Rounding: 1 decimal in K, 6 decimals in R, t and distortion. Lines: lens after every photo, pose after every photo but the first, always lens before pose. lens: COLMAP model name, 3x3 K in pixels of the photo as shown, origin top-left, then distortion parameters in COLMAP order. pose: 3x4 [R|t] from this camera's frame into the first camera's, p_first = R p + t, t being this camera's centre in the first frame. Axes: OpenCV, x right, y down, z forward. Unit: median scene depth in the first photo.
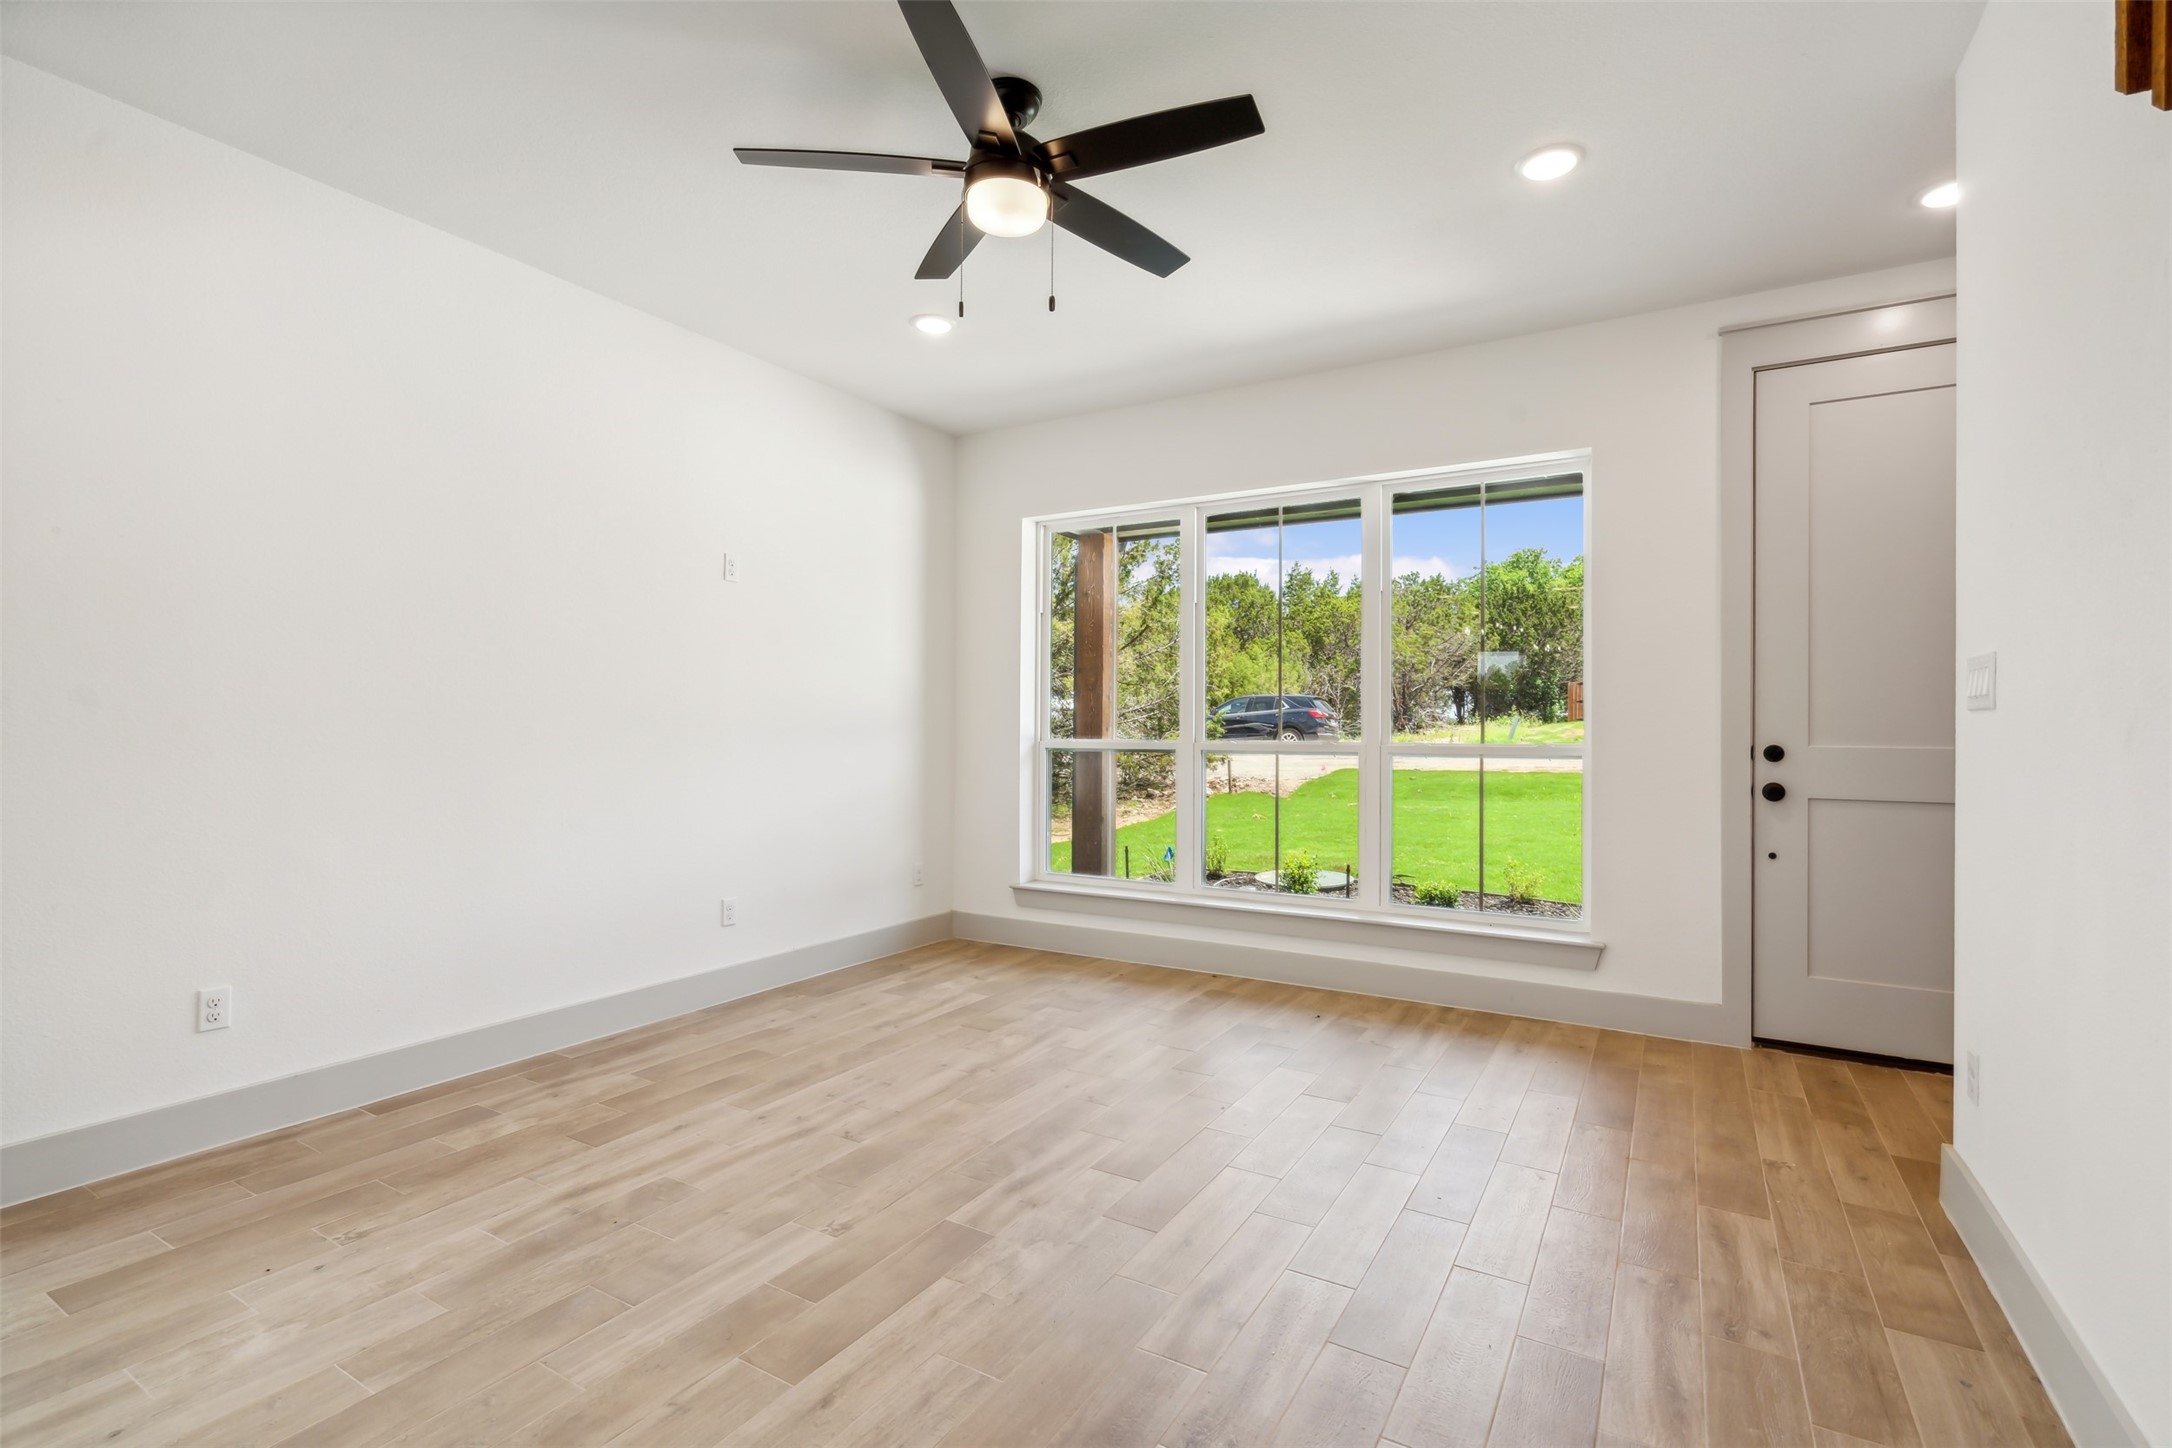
lens RADIAL K [[1000.0, 0, 1082.1], [0, 1000.0, 726.6], [0, 0, 1]] dist [0.001192, -0.001100]
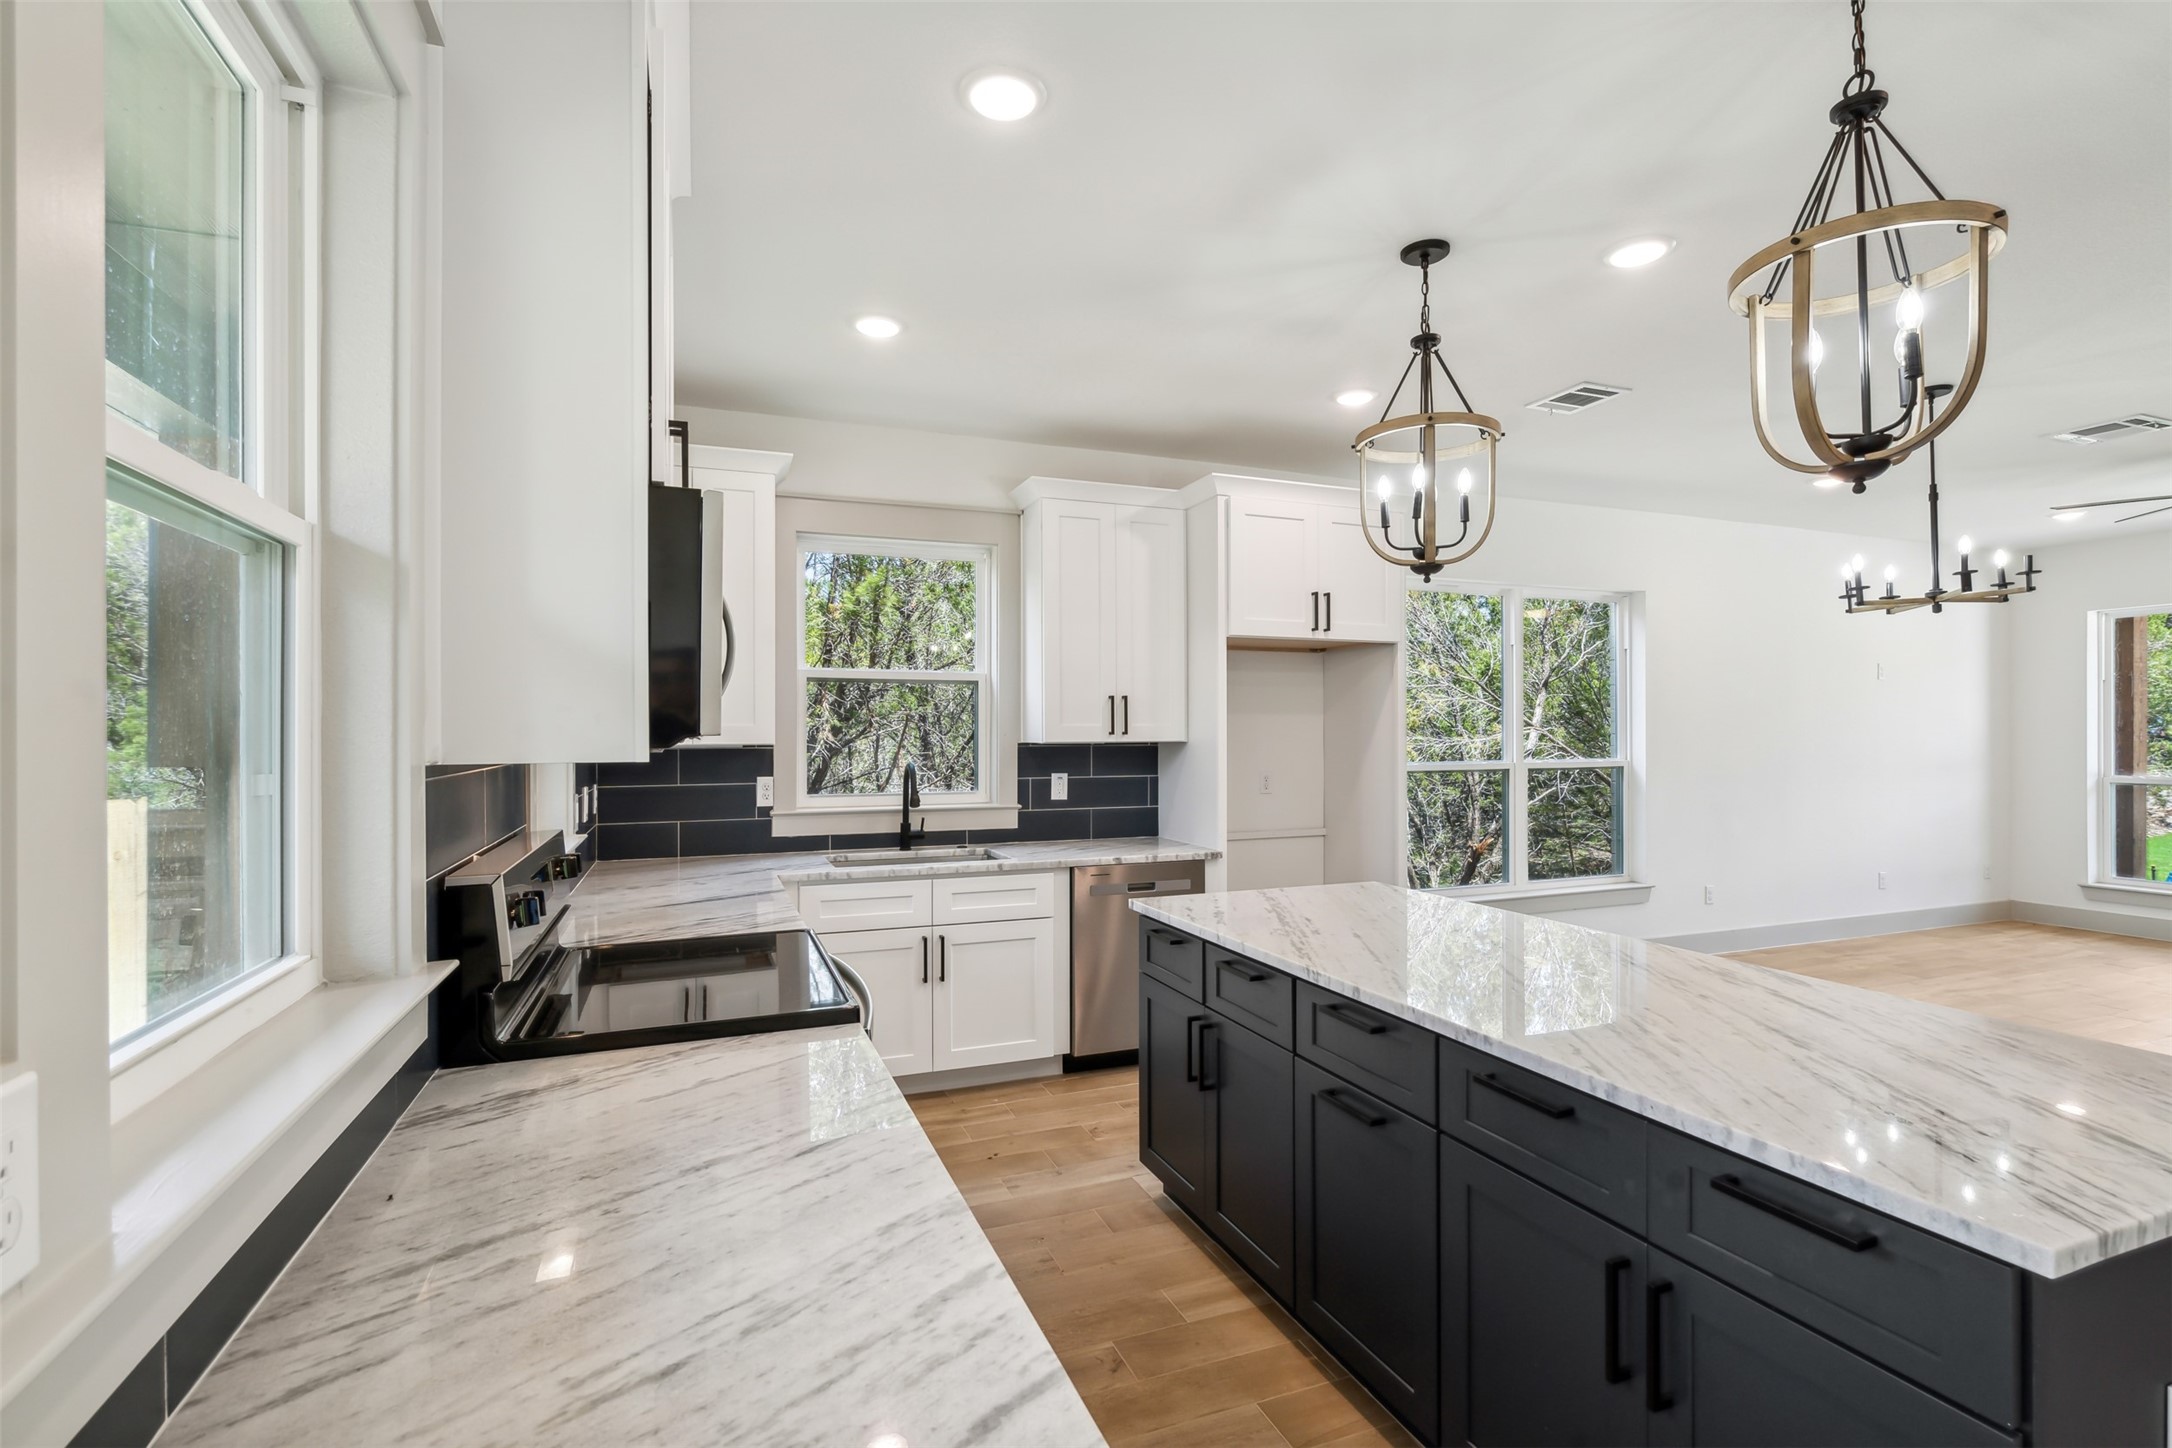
lens RADIAL K [[1000.0, 0, 1068.1], [0, 1000.0, 736.3], [0, 0, 1]] dist [0.001192, -0.001100]
pose [[0.793181, -0.004887, -0.608966, -0.481587], [0.005136, 0.999986, -0.001335, -0.067921], [0.608964, -0.002069, 0.793195, -1.321995]]
